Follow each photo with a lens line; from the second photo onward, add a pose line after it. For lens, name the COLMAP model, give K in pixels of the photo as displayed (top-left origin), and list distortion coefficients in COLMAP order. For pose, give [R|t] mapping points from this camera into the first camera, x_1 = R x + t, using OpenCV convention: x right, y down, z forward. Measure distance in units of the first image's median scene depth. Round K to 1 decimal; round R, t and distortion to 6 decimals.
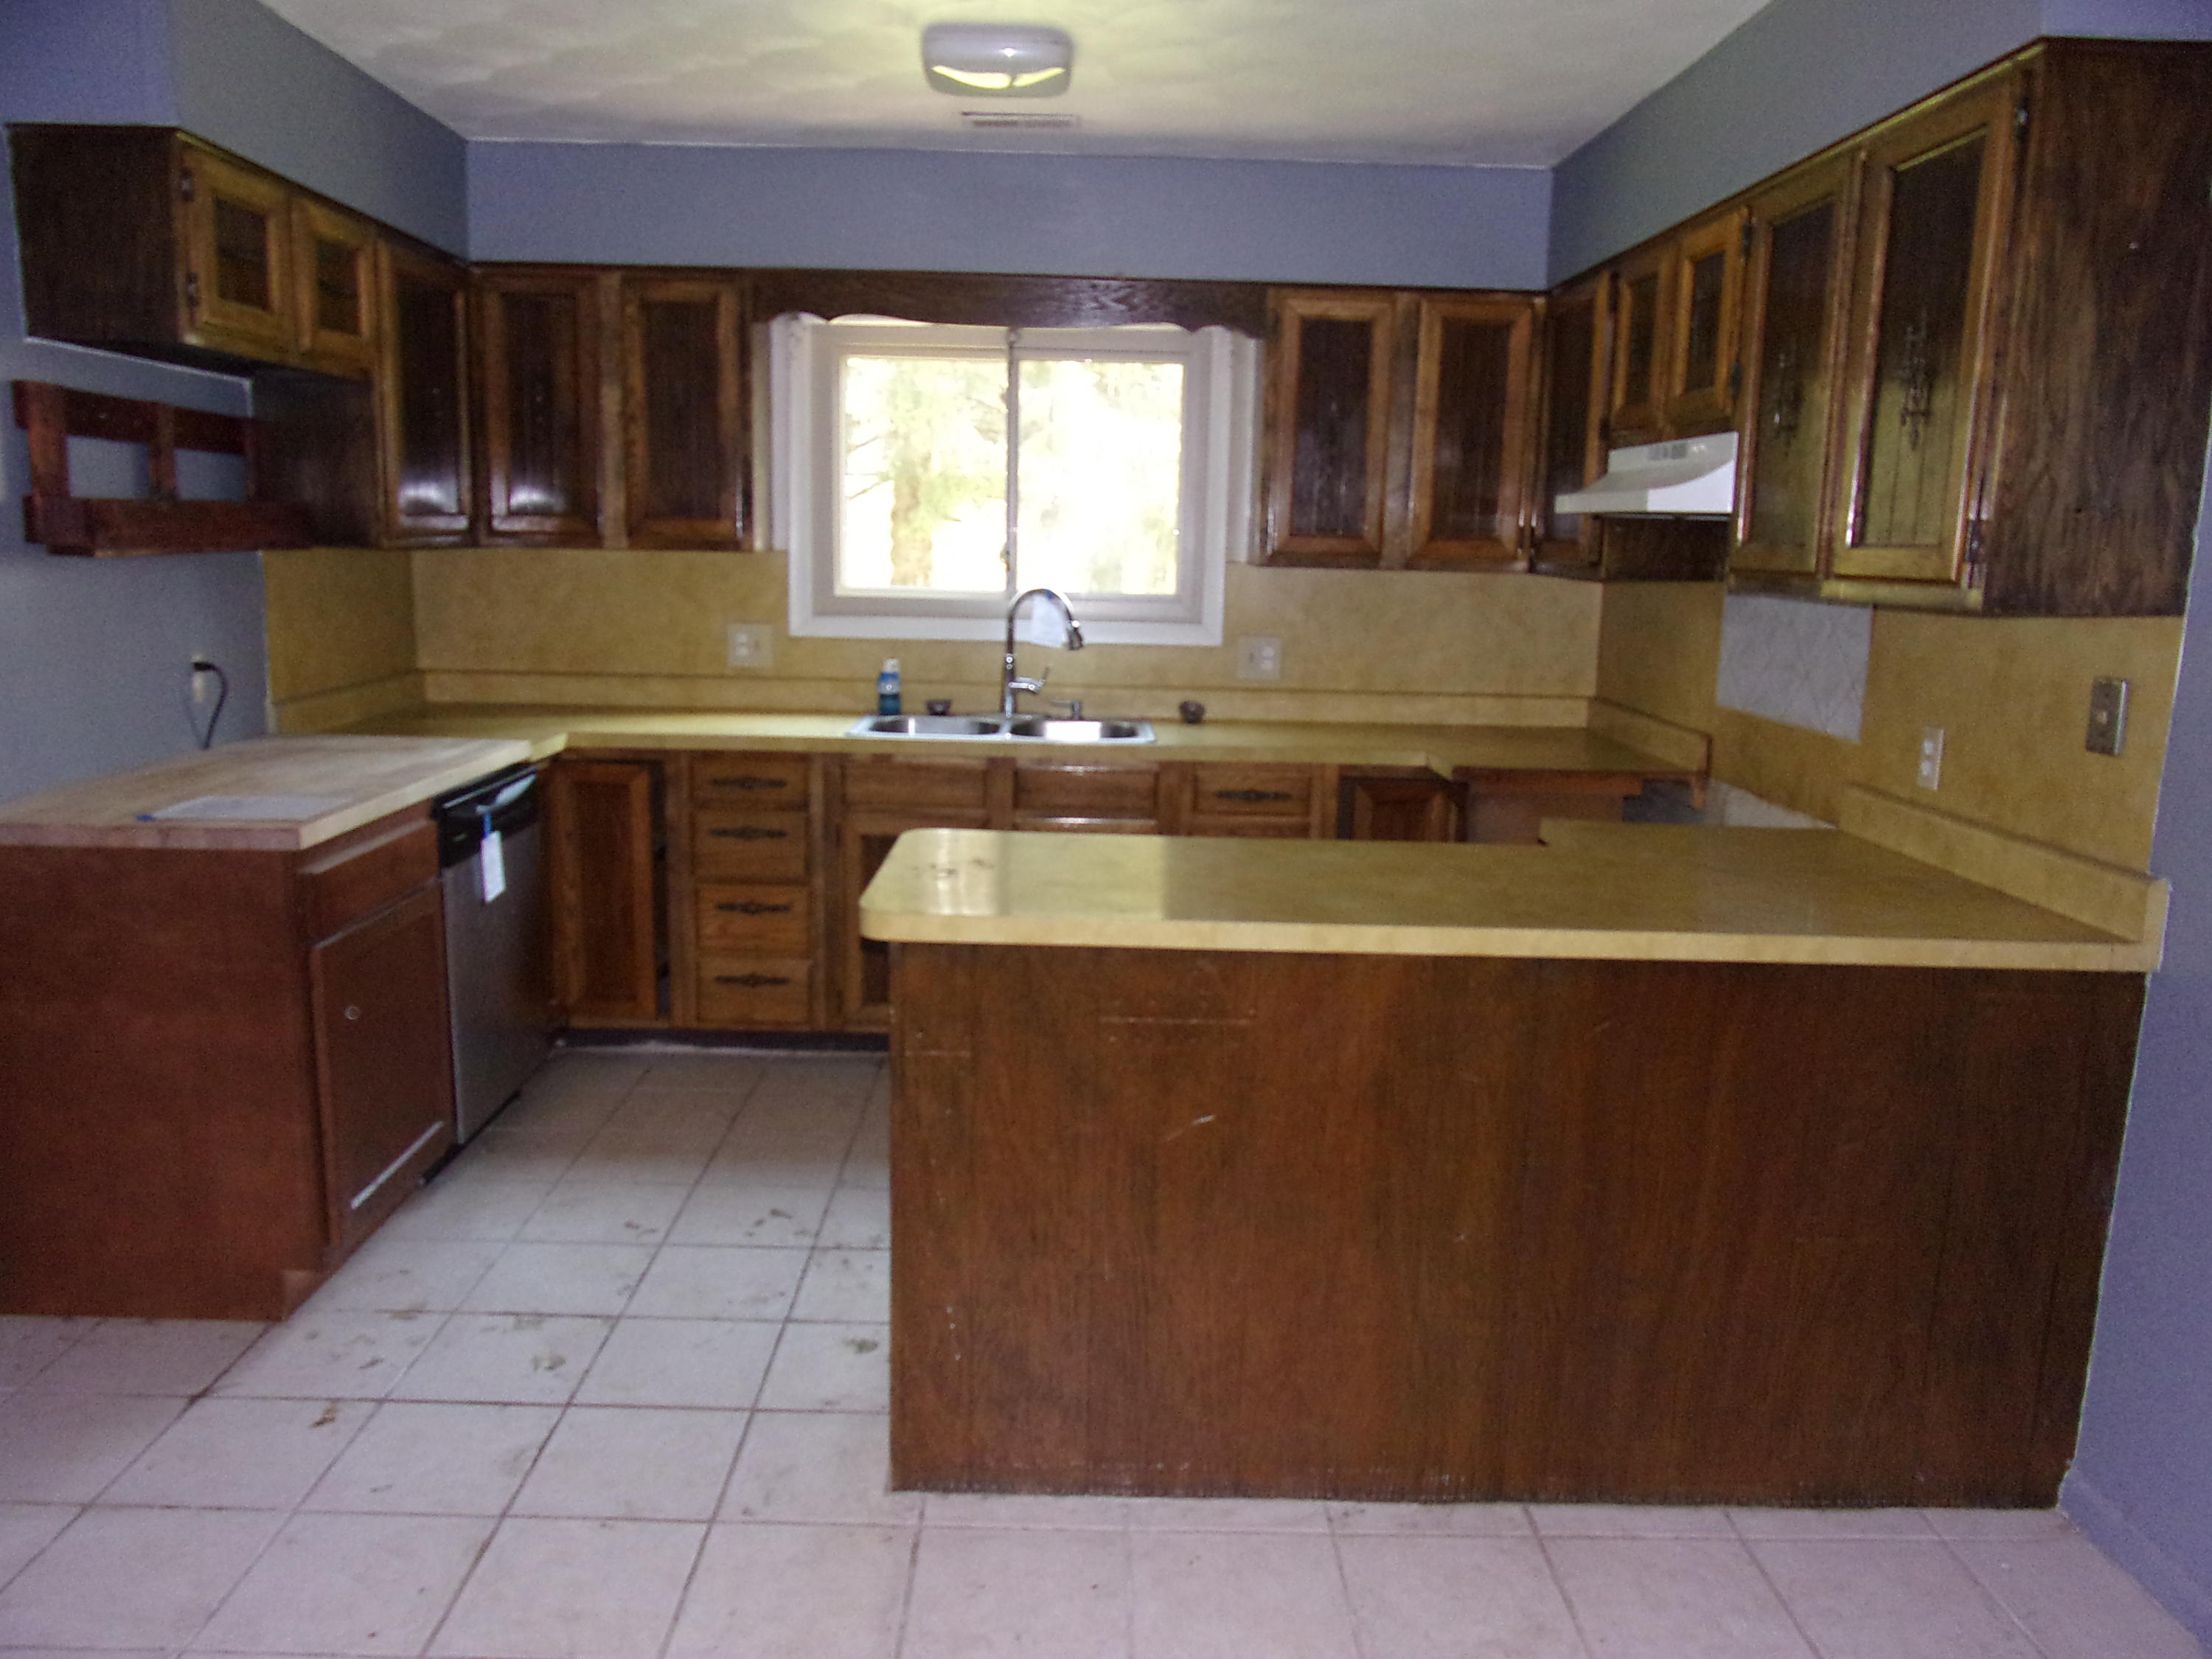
lens RADIAL K [[1650.1, 0, 1098.7], [0, 1650.1, 860.1], [0, 0, 1]] dist [0.002171, 0.002237]
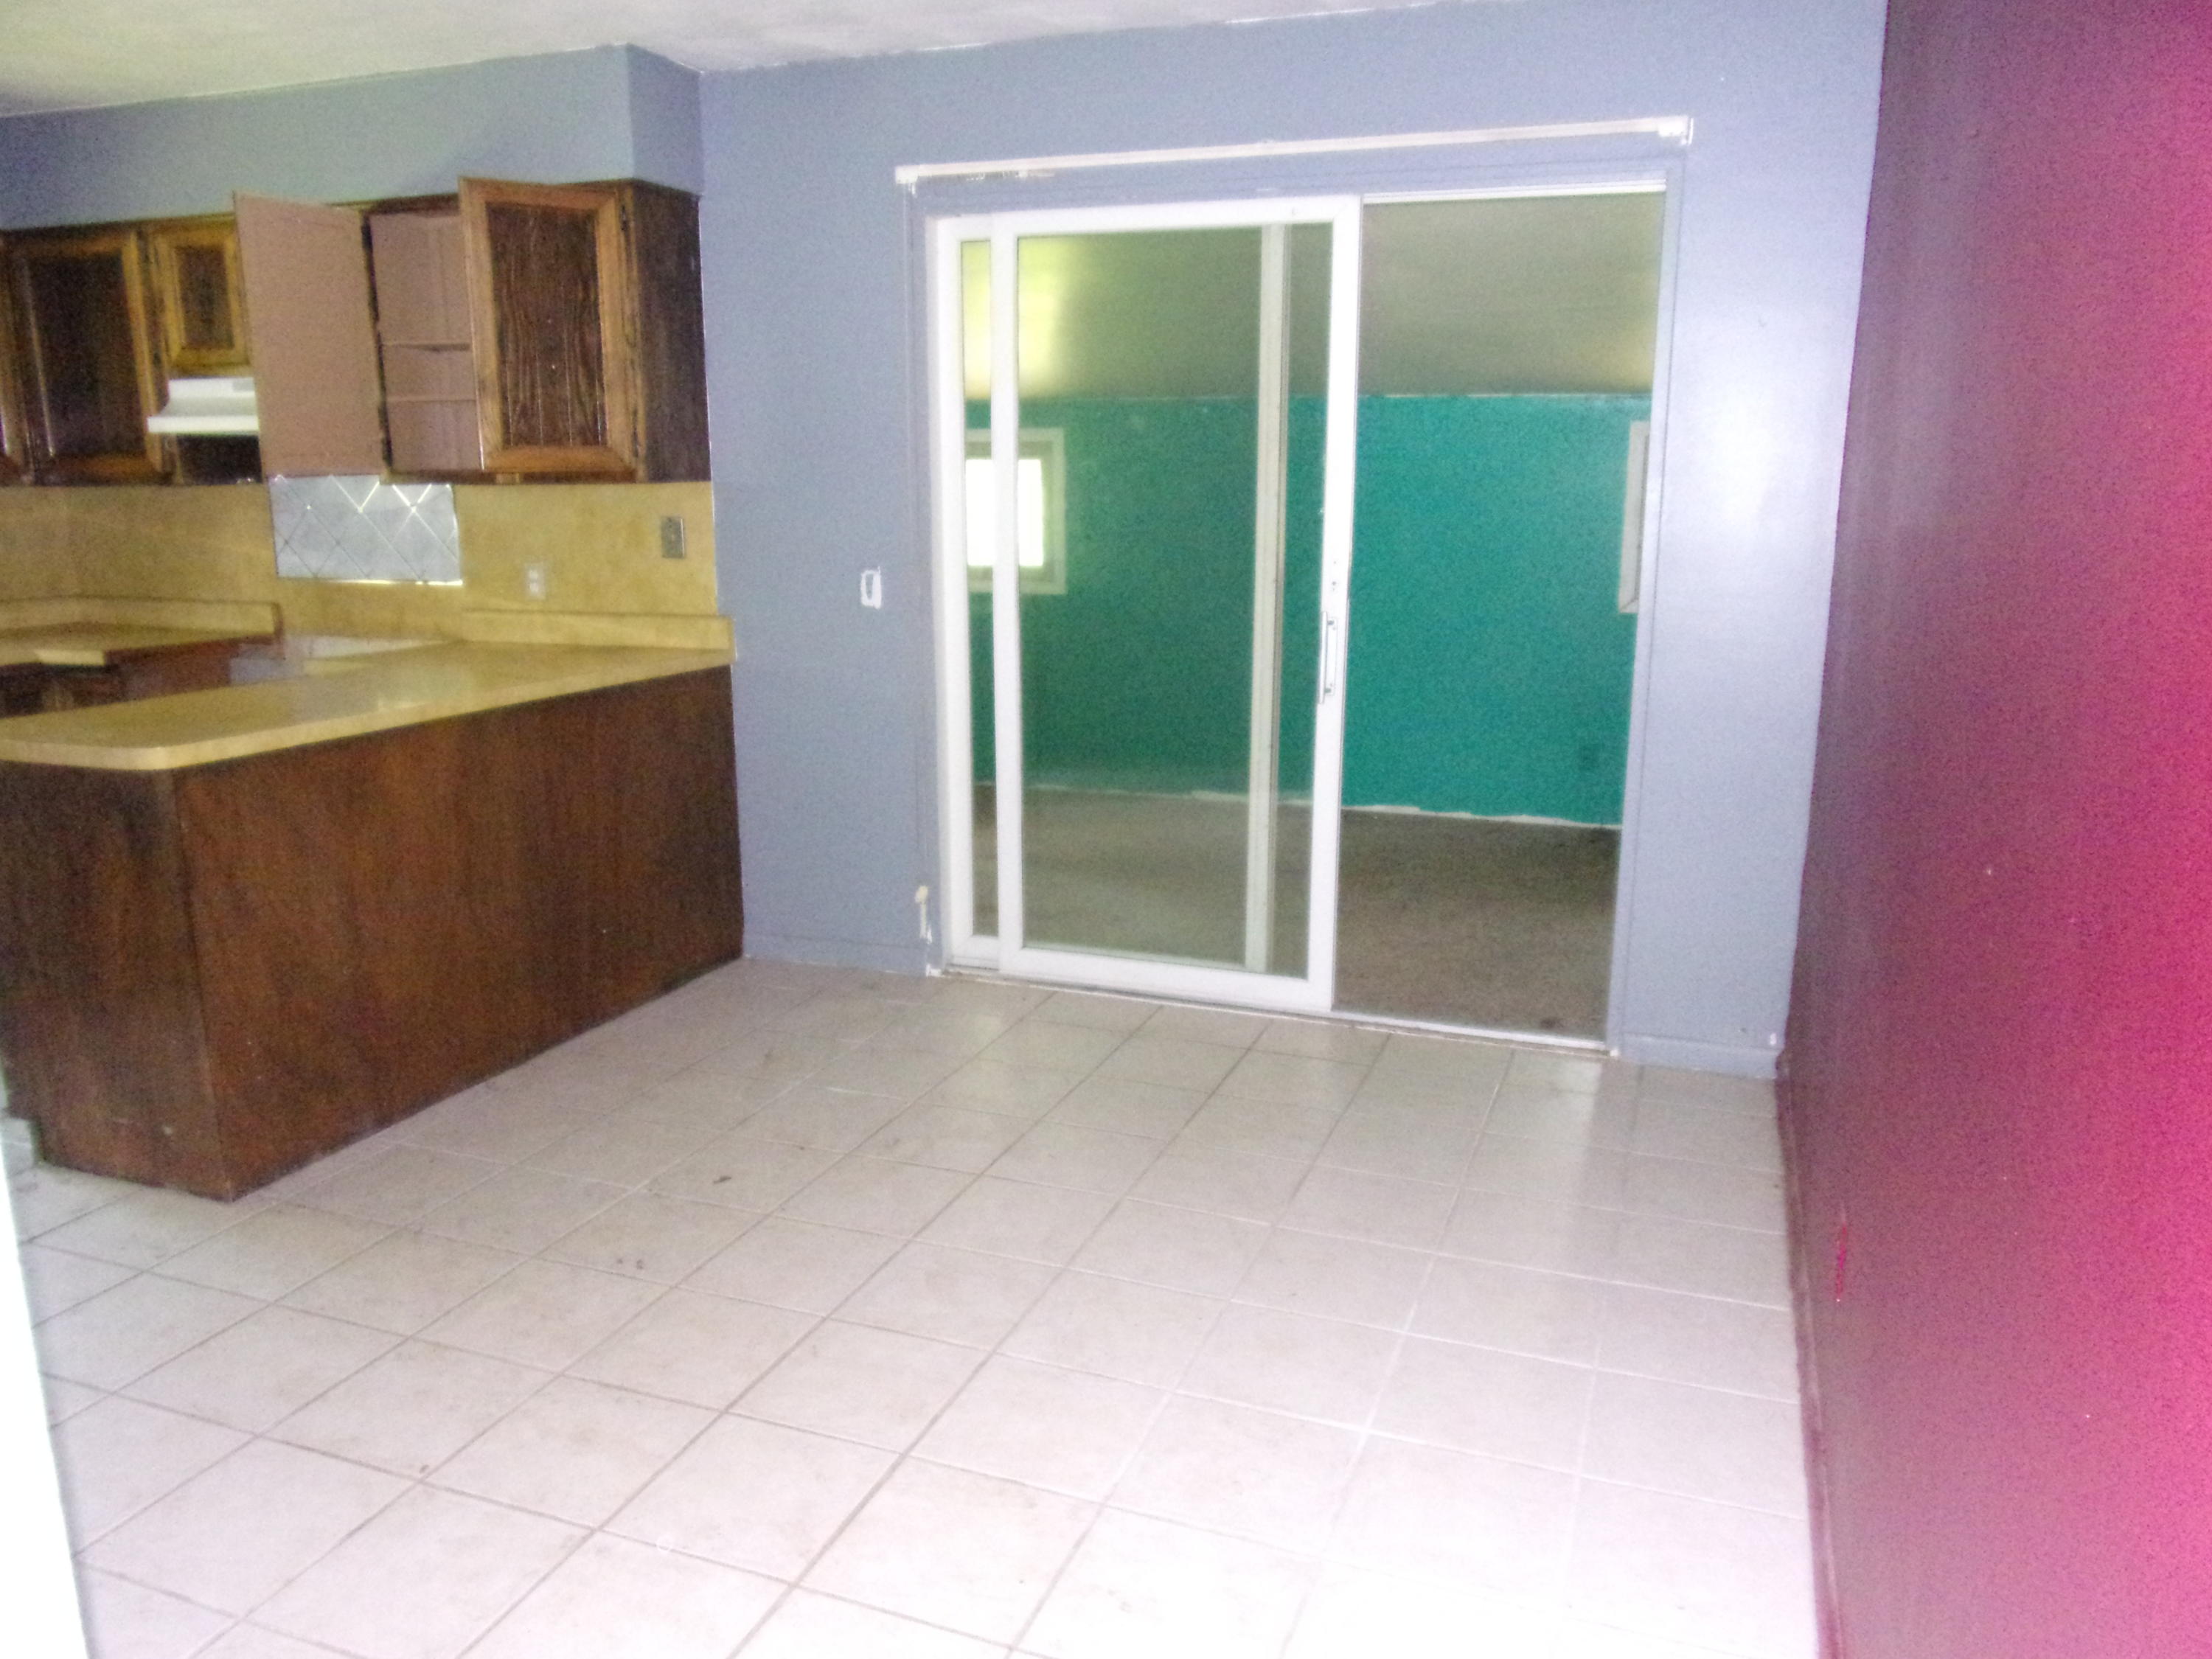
lens RADIAL K [[1650.1, 0, 1098.7], [0, 1650.1, 860.1], [0, 0, 1]] dist [0.002171, 0.002237]
pose [[0.364157, -0.231464, 0.902116, -0.966237], [0.194640, 0.966150, 0.169324, 0.042419], [-0.910772, 0.113927, 0.396882, -0.146358]]
